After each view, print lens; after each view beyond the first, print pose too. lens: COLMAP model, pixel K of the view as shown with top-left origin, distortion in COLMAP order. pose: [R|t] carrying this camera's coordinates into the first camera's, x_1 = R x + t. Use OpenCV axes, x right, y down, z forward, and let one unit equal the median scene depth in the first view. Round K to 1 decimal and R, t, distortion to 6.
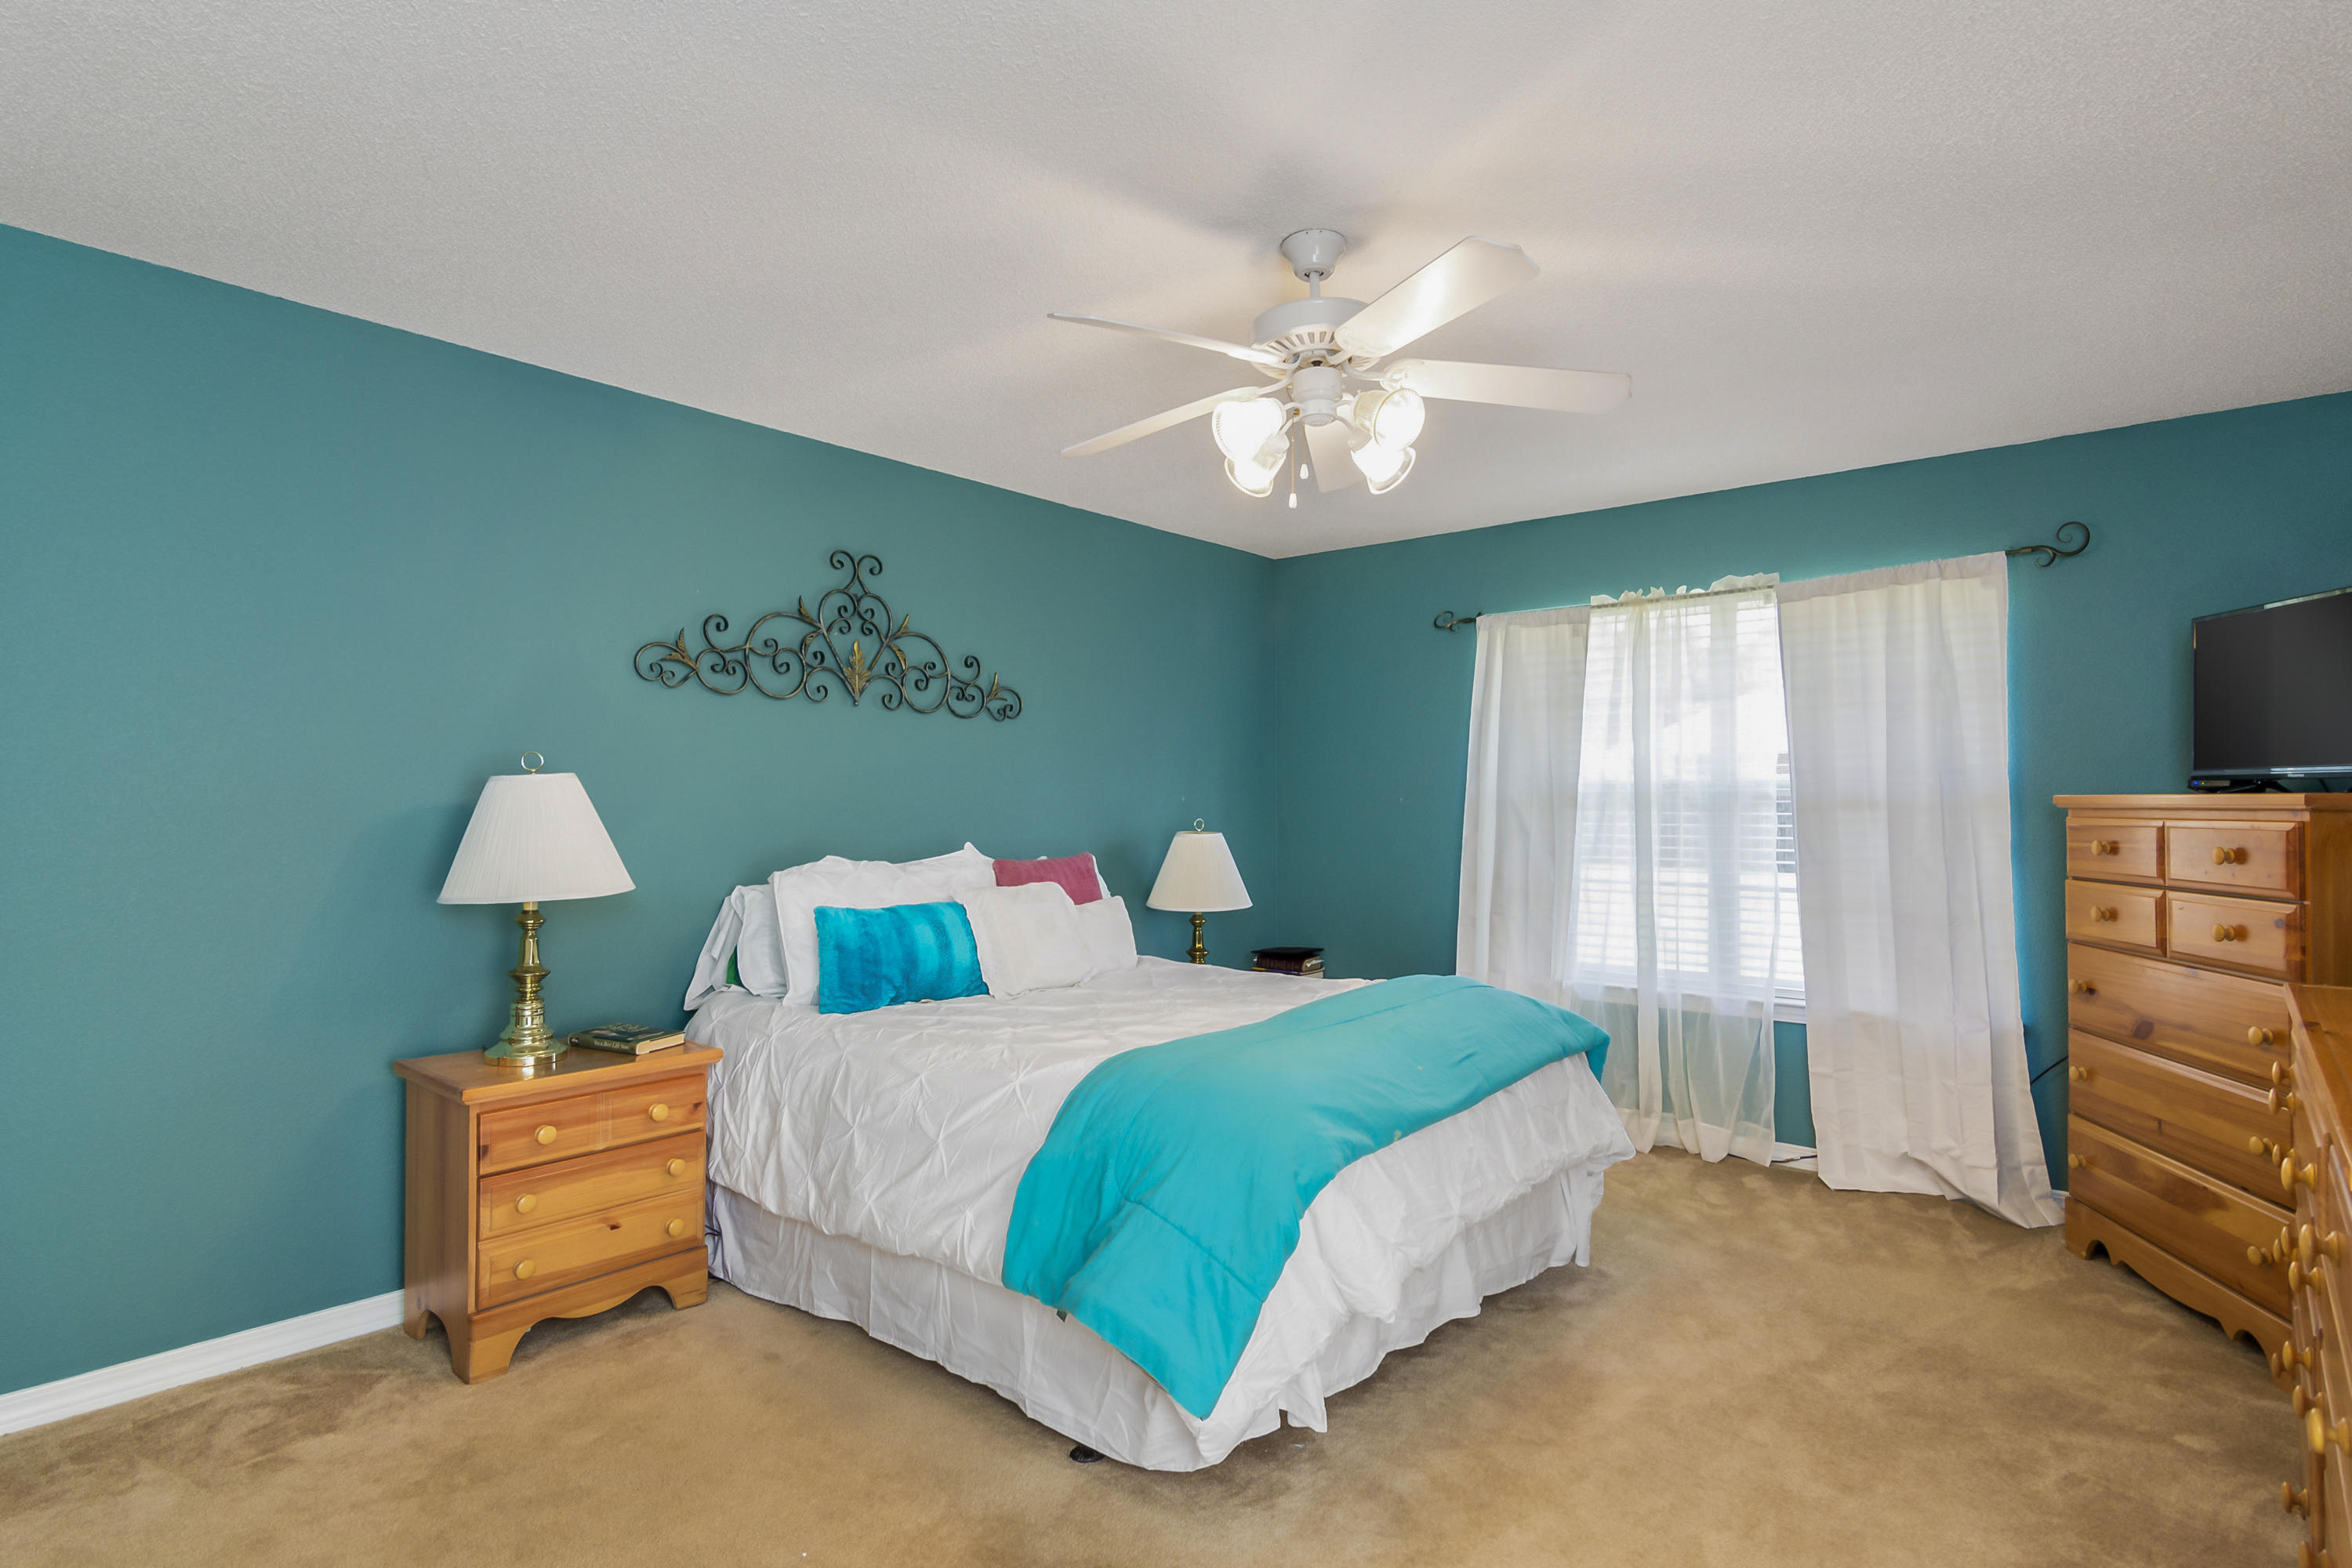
lens RADIAL K [[1211.0, 0, 1173.2], [0, 1211.0, 809.2], [0, 0, 1]] dist [0.000341, -0.000047]
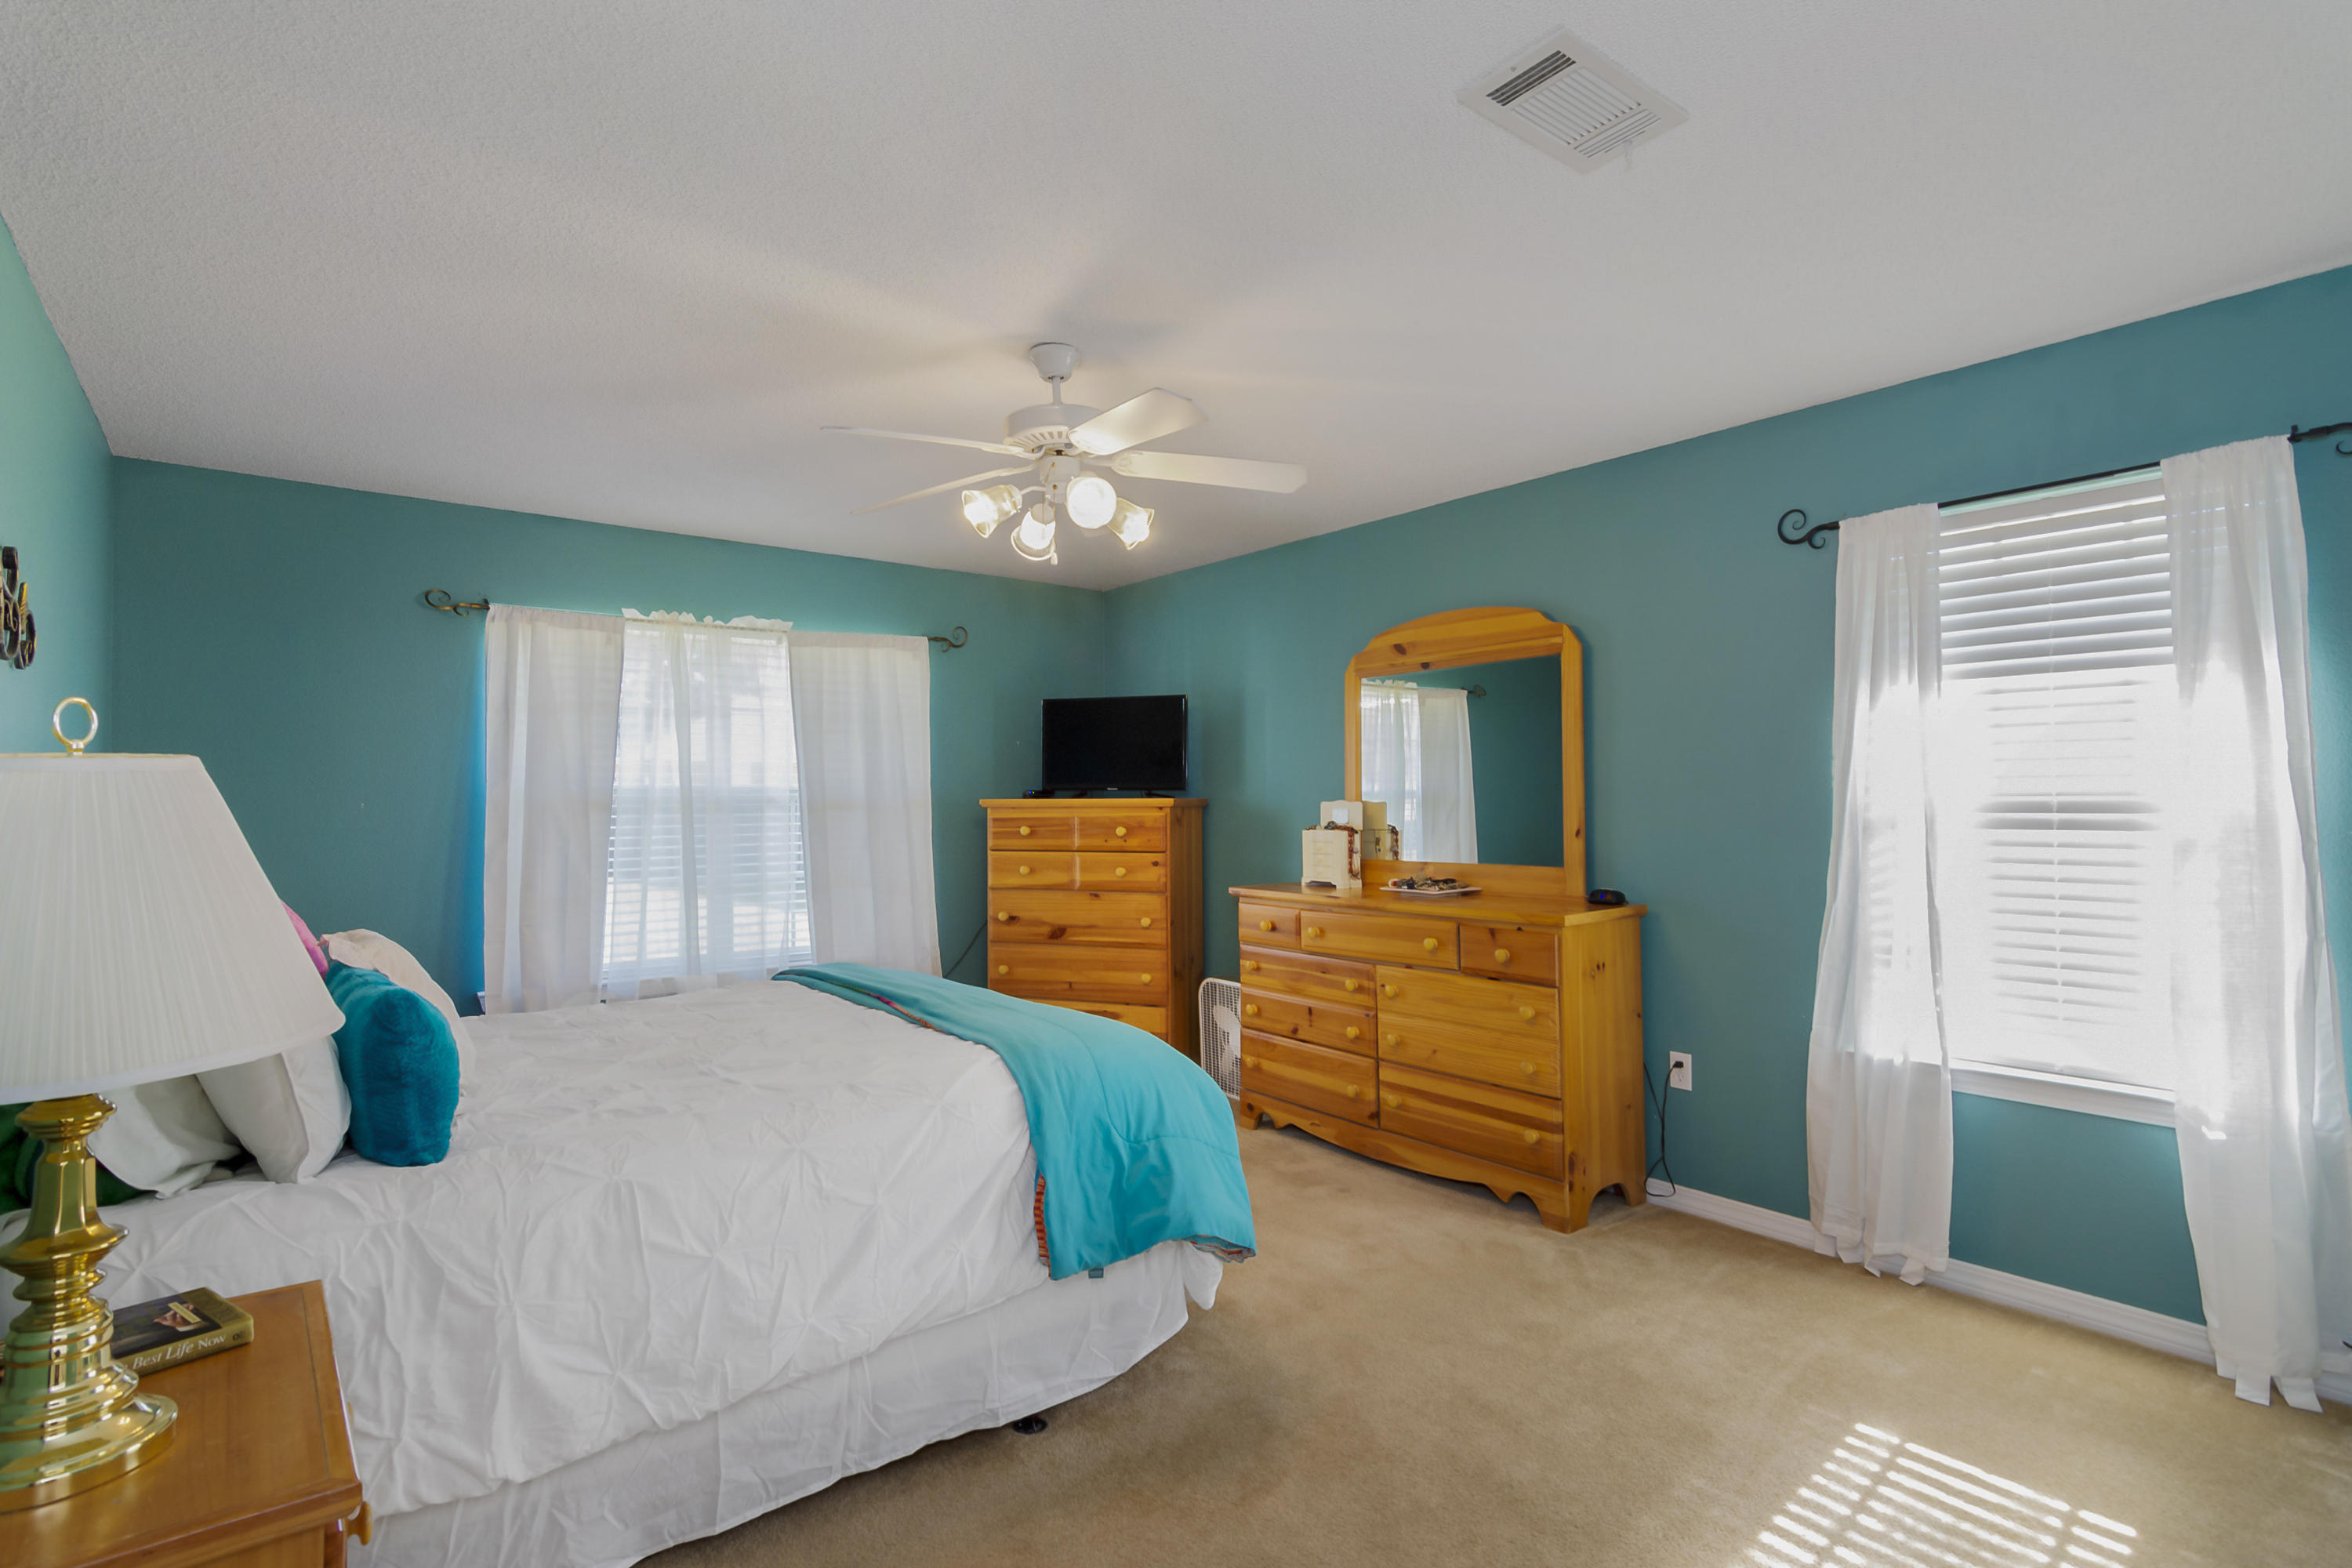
lens RADIAL K [[1142.6, 0, 1177.8], [0, 1142.6, 793.3], [0, 0, 1]] dist [0.000702, 0.002747]
pose [[0.185204, 0.003321, 0.982695, -0.583412], [0.011087, 0.999924, -0.005469, -0.007084], [-0.982638, 0.011908, 0.185153, 0.387327]]
